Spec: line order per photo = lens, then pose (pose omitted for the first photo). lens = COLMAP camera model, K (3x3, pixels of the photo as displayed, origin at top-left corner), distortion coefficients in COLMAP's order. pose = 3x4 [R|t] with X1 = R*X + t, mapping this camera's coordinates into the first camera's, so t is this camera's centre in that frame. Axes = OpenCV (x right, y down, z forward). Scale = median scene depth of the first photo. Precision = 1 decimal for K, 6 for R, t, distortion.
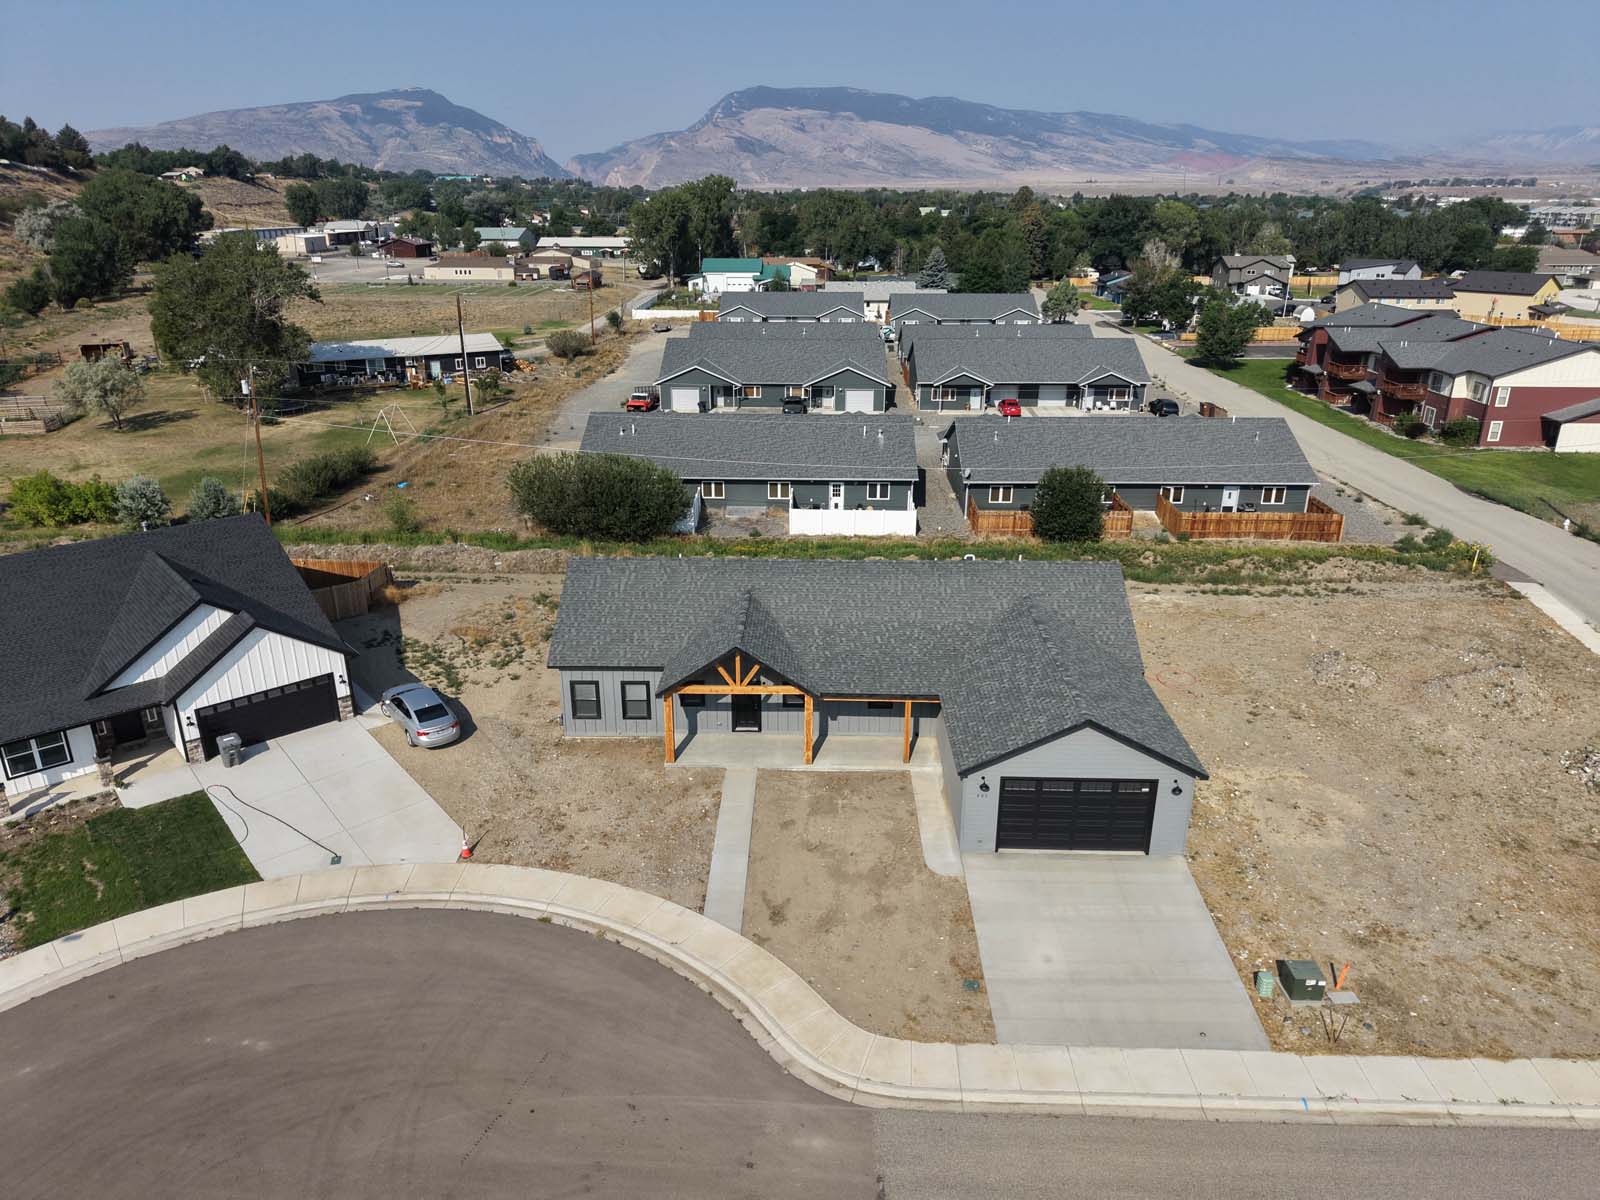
lens RADIAL K [[1068.4, 0, 800.0], [0, 1068.4, 600.0], [0, 0, 1]] dist [0.019846, -0.017934]
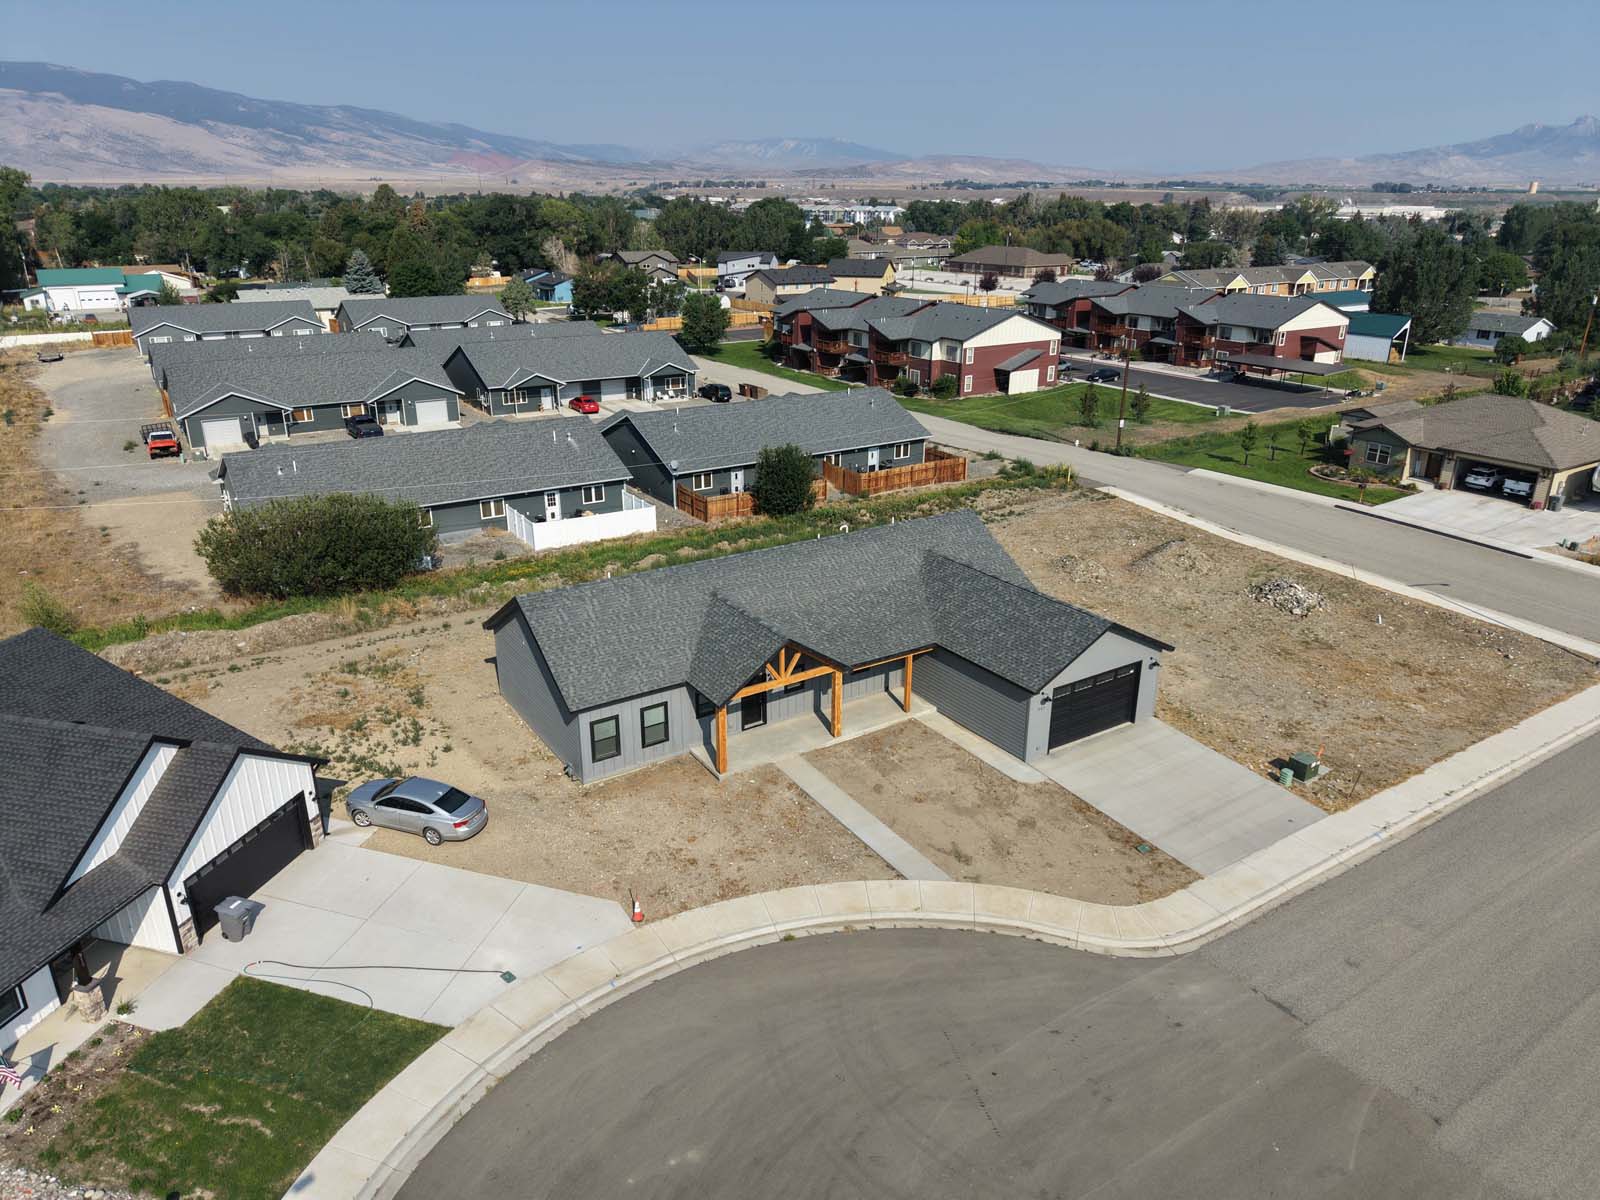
lens RADIAL K [[1068.4, 0, 800.0], [0, 1068.4, 600.0], [0, 0, 1]] dist [0.019846, -0.017934]
pose [[0.822992, -0.198752, 0.532149, -0.364741], [0.198192, 0.978391, 0.058907, -0.031395], [-0.532358, 0.056988, 0.844599, 0.080107]]
